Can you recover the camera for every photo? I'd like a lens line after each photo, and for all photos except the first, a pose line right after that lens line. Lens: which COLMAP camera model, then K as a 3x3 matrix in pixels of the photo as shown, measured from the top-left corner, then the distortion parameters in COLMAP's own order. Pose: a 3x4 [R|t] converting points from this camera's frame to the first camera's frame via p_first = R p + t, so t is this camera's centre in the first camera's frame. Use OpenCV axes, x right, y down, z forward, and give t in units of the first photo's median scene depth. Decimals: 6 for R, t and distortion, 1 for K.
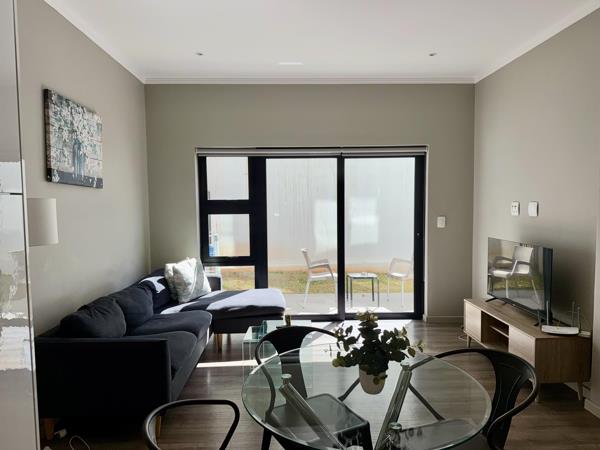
lens RADIAL K [[424.0, 0, 297.6], [0, 424.0, 227.5], [0, 0, 1]] dist [0.109825, -0.145546]
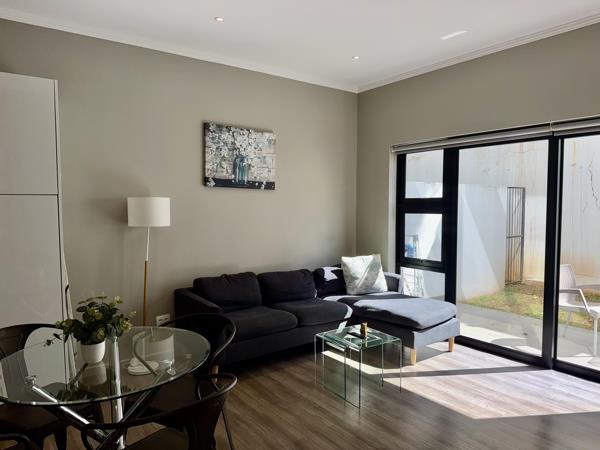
lens RADIAL K [[424.0, 0, 297.6], [0, 424.0, 227.5], [0, 0, 1]] dist [0.109825, -0.145546]
pose [[0.576389, 0.055729, -0.815273, 0.511926], [-0.053127, 0.998117, 0.030667, -0.017548], [0.815447, 0.025637, 0.578264, 0.273351]]
